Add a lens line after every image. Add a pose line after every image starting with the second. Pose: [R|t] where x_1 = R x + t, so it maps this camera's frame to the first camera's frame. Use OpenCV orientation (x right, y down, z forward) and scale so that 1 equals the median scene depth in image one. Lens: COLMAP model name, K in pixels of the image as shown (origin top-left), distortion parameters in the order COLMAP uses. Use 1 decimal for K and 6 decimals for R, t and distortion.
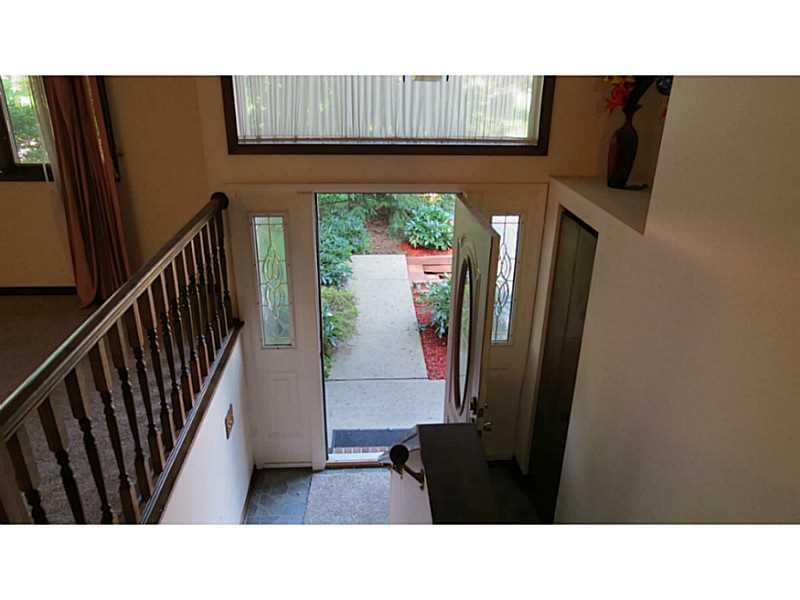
lens RADIAL K [[578.7, 0, 396.7], [0, 578.7, 294.5], [0, 0, 1]] dist [-0.013406, -0.007919]
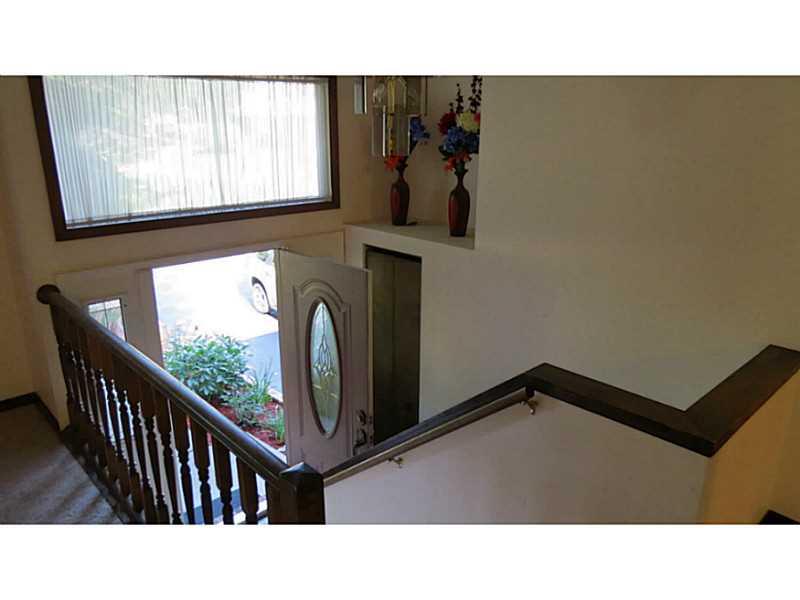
lens RADIAL K [[578.7, 0, 405.3], [0, 578.7, 300.7], [0, 0, 1]] dist [-0.013406, -0.007919]
pose [[0.755502, -0.200174, 0.623816, -0.459707], [0.265639, 0.963993, -0.012381, 0.004888], [-0.598876, 0.175064, 0.781473, -0.023372]]
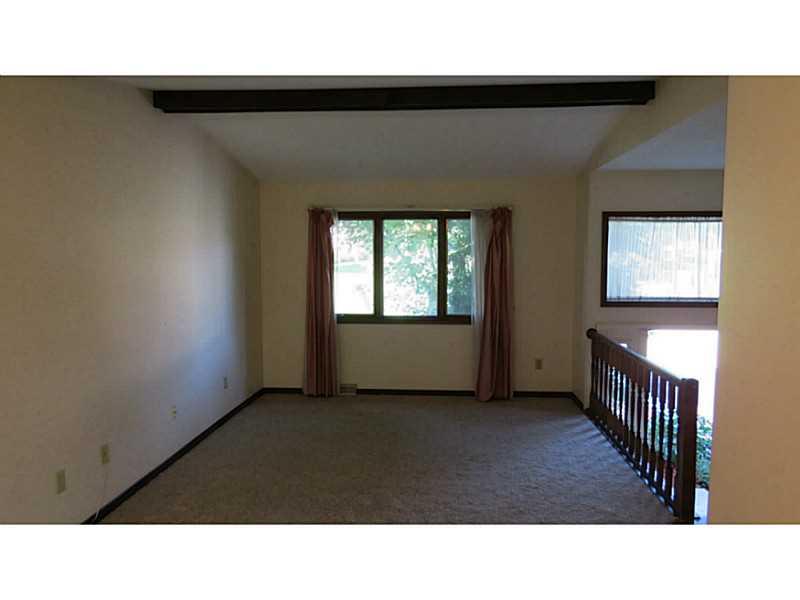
lens RADIAL K [[578.7, 0, 400.8], [0, 578.7, 298.5], [0, 0, 1]] dist [-0.013406, -0.007919]
pose [[0.992145, -0.002851, -0.125064, -0.672467], [-0.038075, 0.945425, -0.323607, 0.322806], [0.119162, 0.325827, 0.937890, -0.721123]]
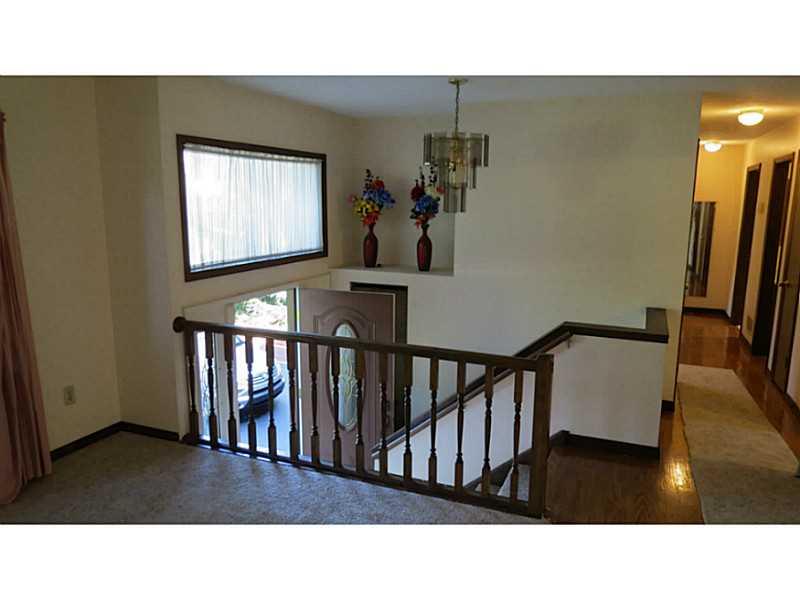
lens RADIAL K [[578.7, 0, 401.0], [0, 578.7, 297.8], [0, 0, 1]] dist [-0.013406, -0.007919]
pose [[0.428581, -0.163950, 0.888504, -1.135480], [0.359884, 0.932996, -0.001434, -0.056907], [-0.828735, 0.320372, 0.458867, 0.124728]]
